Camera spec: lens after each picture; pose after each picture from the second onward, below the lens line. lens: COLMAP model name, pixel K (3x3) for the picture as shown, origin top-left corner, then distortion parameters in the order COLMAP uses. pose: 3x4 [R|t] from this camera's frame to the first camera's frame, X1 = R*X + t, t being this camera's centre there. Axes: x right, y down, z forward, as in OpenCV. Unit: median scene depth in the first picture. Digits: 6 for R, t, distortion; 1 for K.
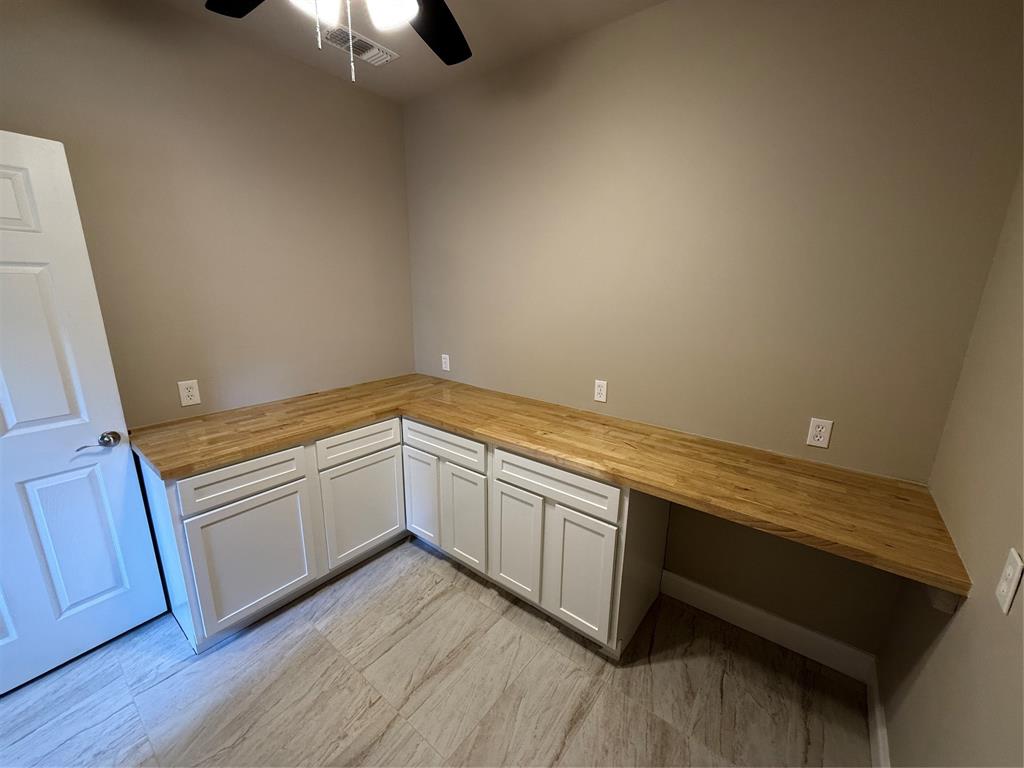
lens RADIAL K [[409.0, 0, 512.8], [0, 409.0, 385.2], [0, 0, 1]] dist [0.003885, 0.000061]
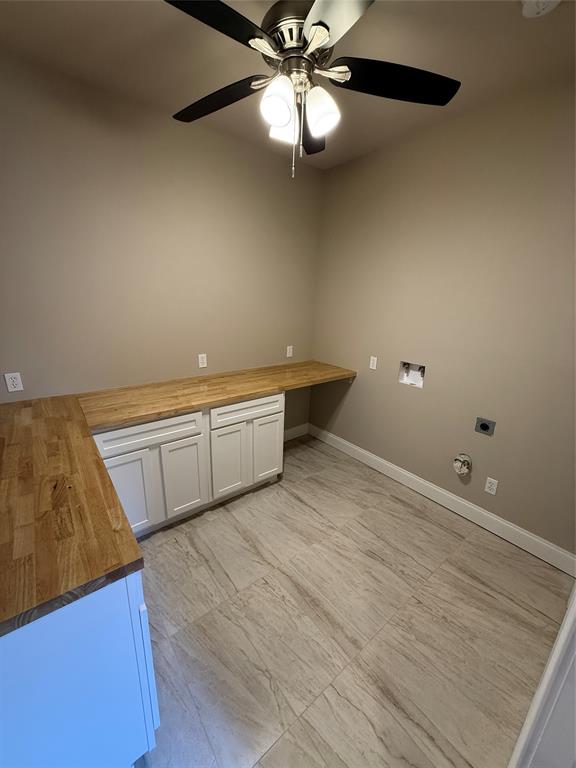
lens RADIAL K [[306.8, 0, 289.4], [0, 306.8, 382.5], [0, 0, 1]] dist [0.003885, 0.000061]
pose [[0.225395, -0.278835, 0.933514, -0.971412], [0.204001, 0.950437, 0.234634, -0.134582], [-0.952670, 0.137553, 0.271106, 0.429426]]
